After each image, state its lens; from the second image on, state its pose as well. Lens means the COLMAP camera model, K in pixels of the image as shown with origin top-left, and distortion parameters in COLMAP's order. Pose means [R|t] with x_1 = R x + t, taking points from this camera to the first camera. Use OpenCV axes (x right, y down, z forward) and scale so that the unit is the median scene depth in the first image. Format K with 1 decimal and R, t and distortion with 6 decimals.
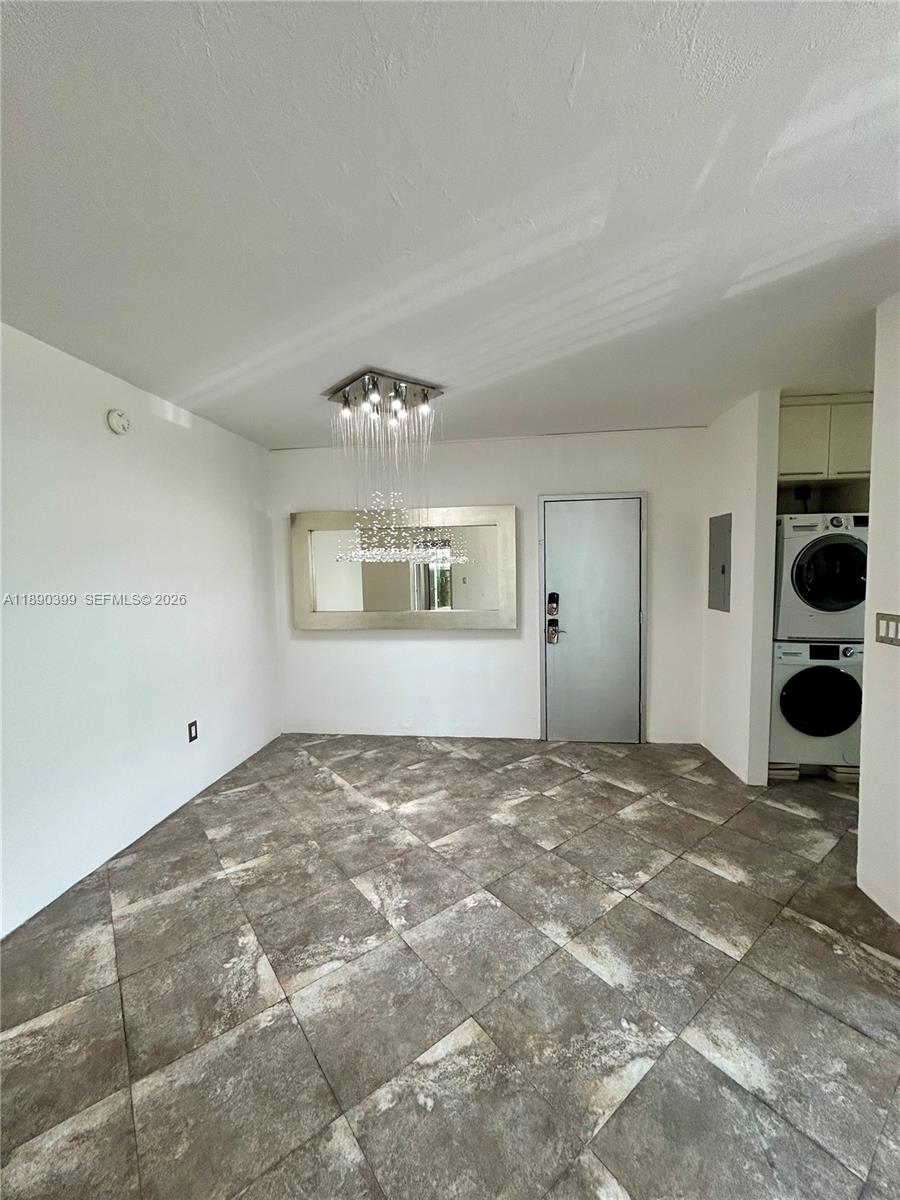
lens RADIAL K [[483.9, 0, 449.8], [0, 483.9, 598.0], [0, 0, 1]] dist [0.001075, -0.000512]
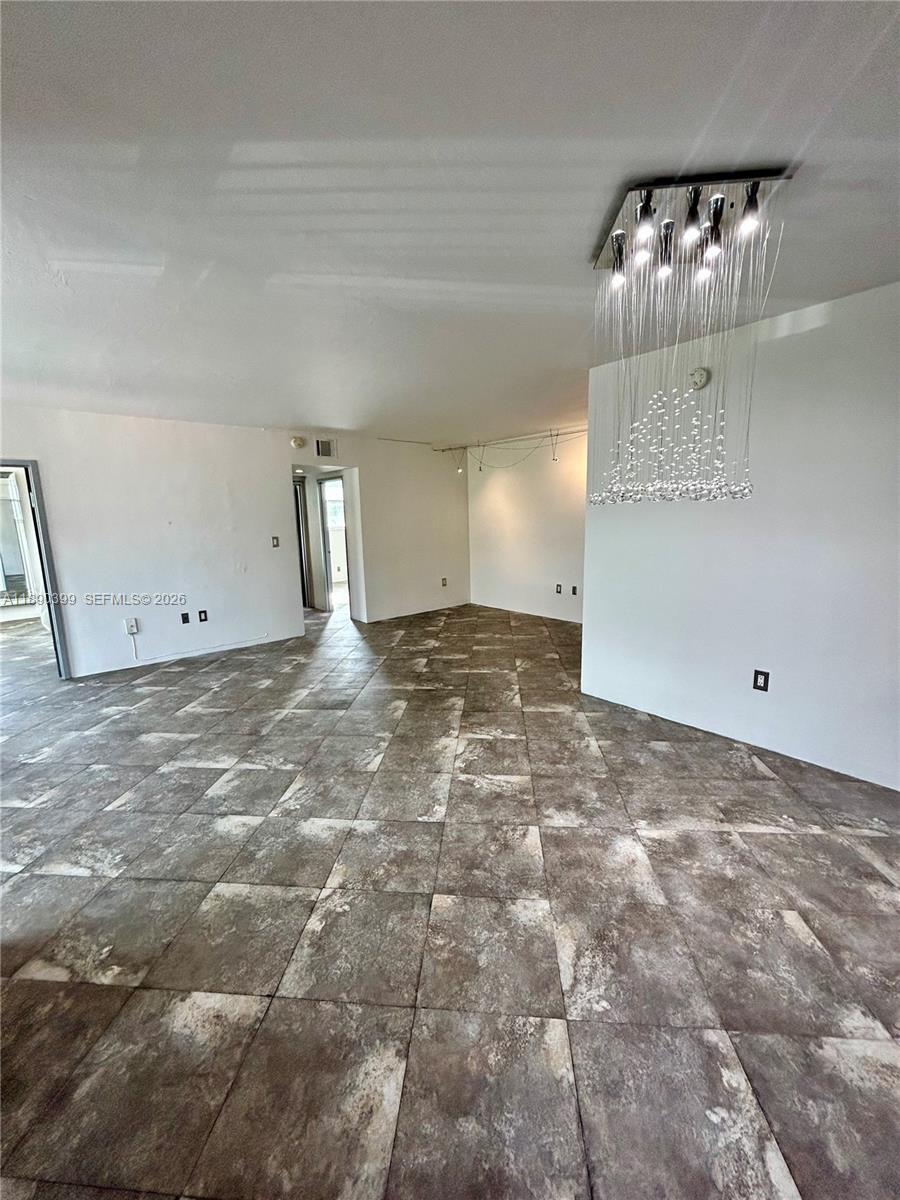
lens RADIAL K [[483.9, 0, 449.8], [0, 483.9, 598.0], [0, 0, 1]] dist [0.001075, -0.000512]
pose [[-0.679877, 0.162315, -0.715137, 0.642138], [-0.008526, 0.973381, 0.229034, -0.110523], [0.733277, 0.161812, -0.660396, 1.409975]]
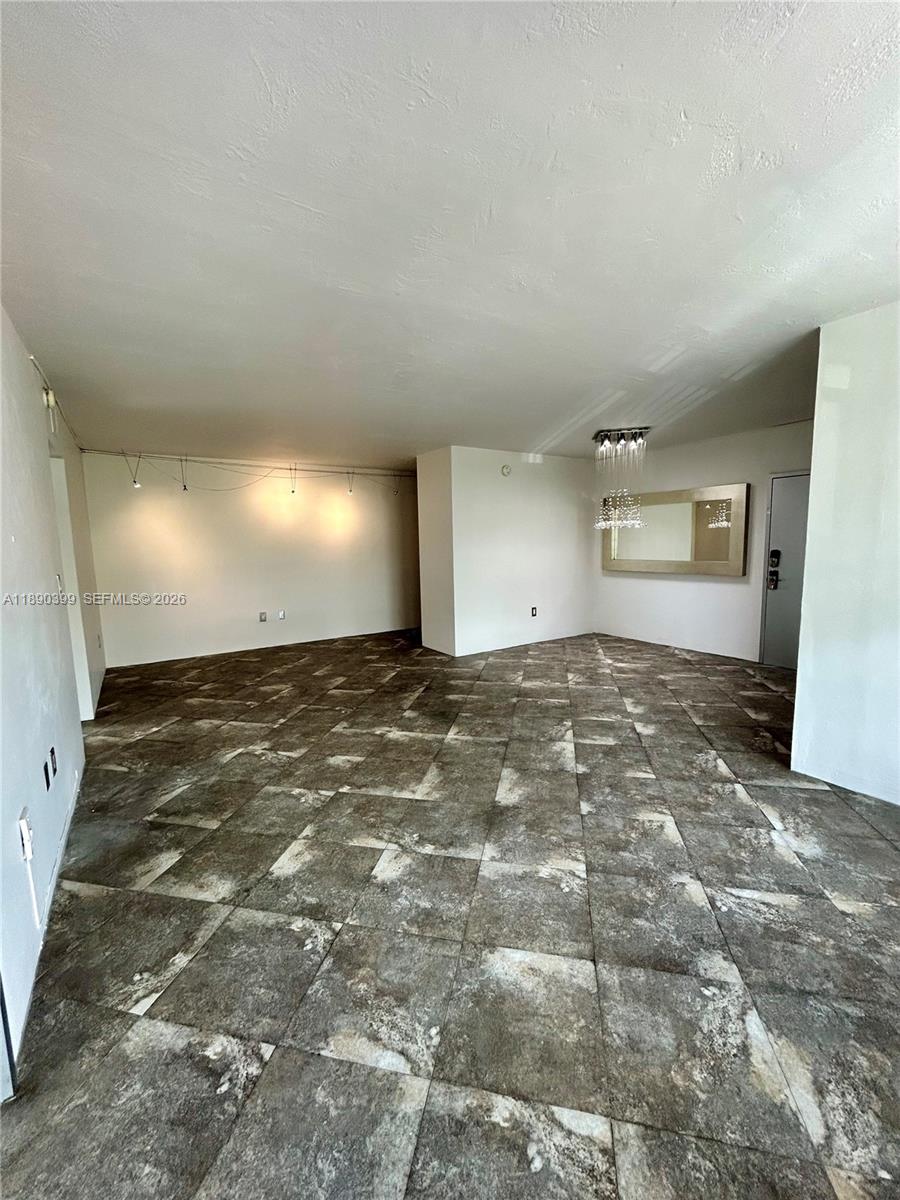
lens RADIAL K [[485.2, 0, 450.6], [0, 485.2, 599.2], [0, 0, 1]] dist [-0.000421, -0.000293]
pose [[0.648250, 0.096792, -0.755251, 0.983775], [-0.039671, 0.994834, 0.093447, 0.050912], [0.760394, -0.030615, 0.648740, -0.760534]]
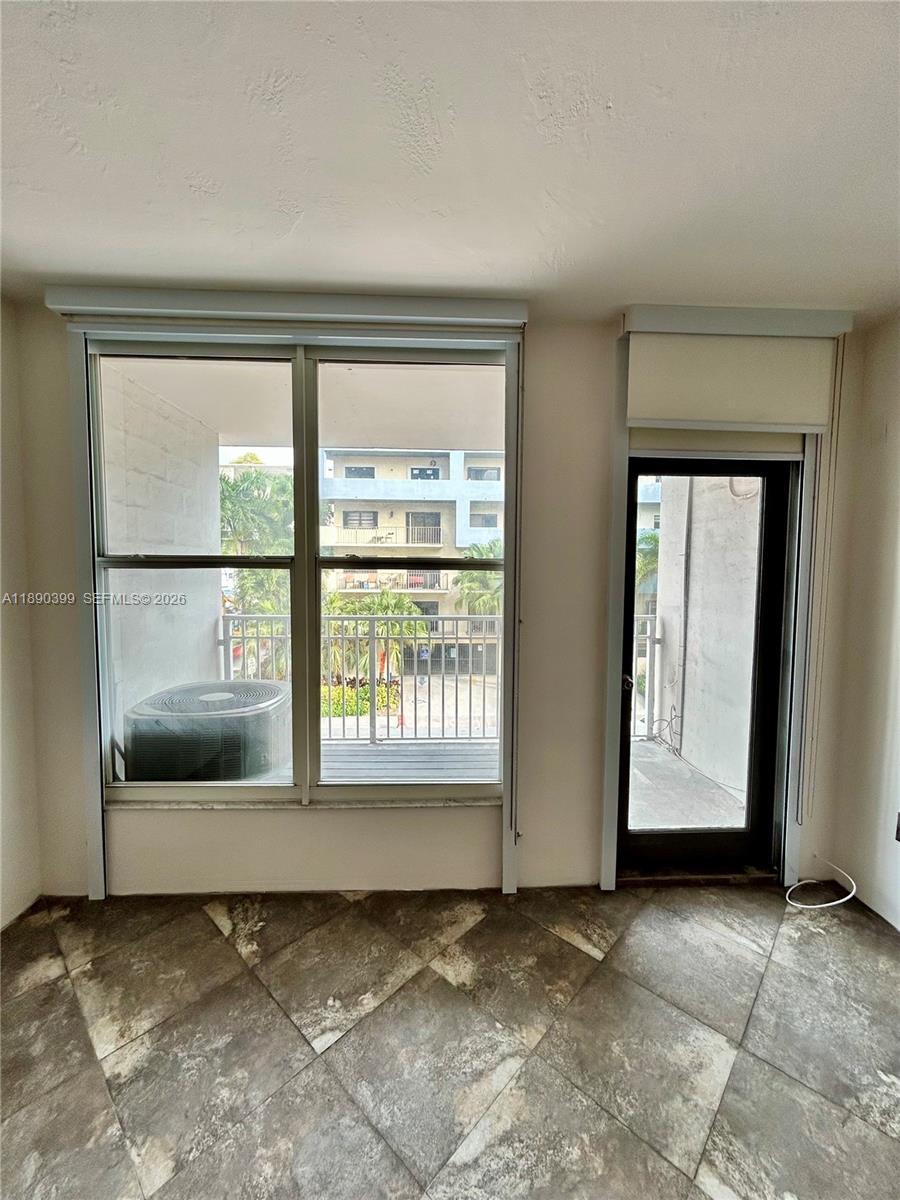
lens RADIAL K [[485.2, 0, 450.6], [0, 485.2, 599.2], [0, 0, 1]] dist [-0.000421, -0.000293]
pose [[-0.166149, -0.046053, 0.985025, 0.396989], [0.055926, 0.996861, 0.056040, 0.001534], [-0.984513, 0.064399, -0.163052, -0.095620]]
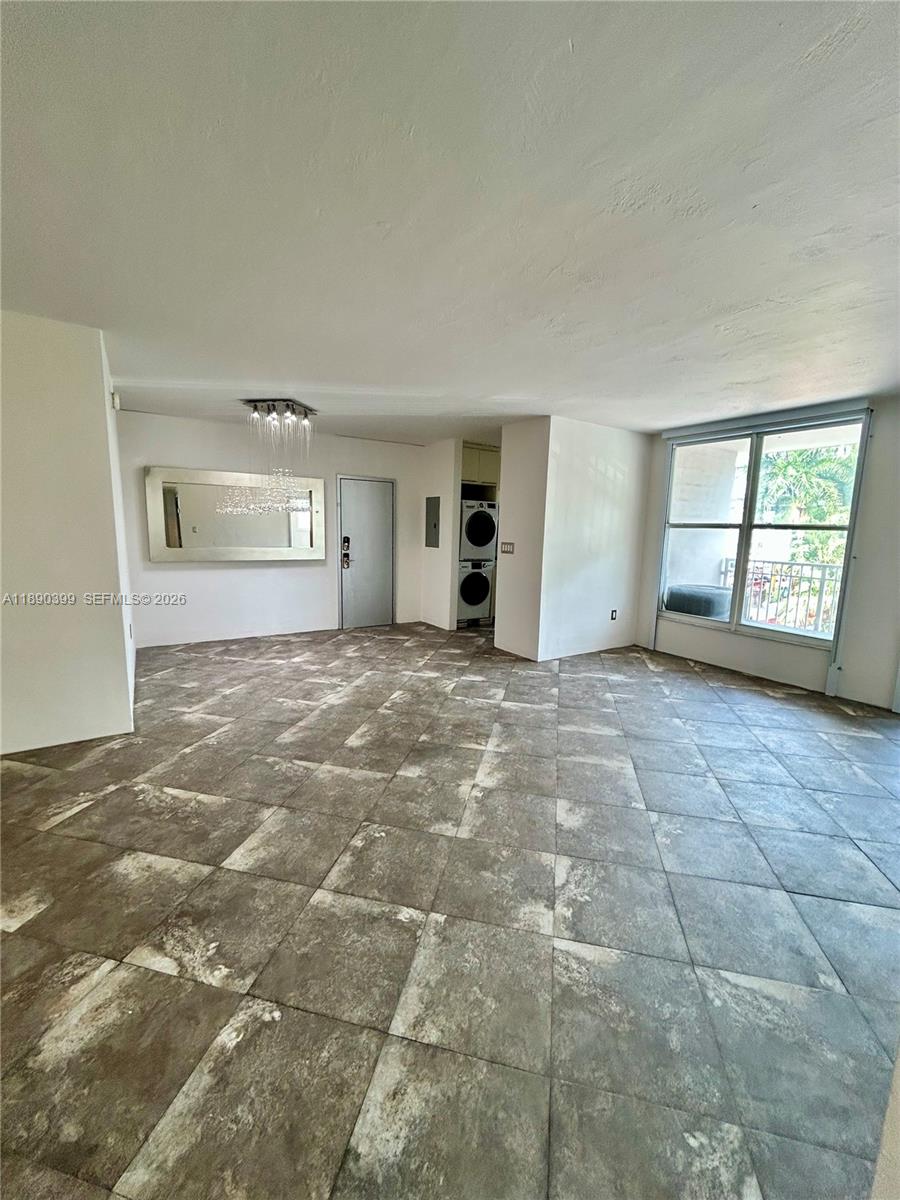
lens RADIAL K [[483.9, 0, 449.8], [0, 483.9, 598.0], [0, 0, 1]] dist [0.001075, -0.000512]
pose [[0.771132, -0.056661, 0.634149, -0.849977], [0.002946, 0.996339, 0.085440, 0.086528], [-0.636669, -0.064017, 0.768476, -0.725041]]
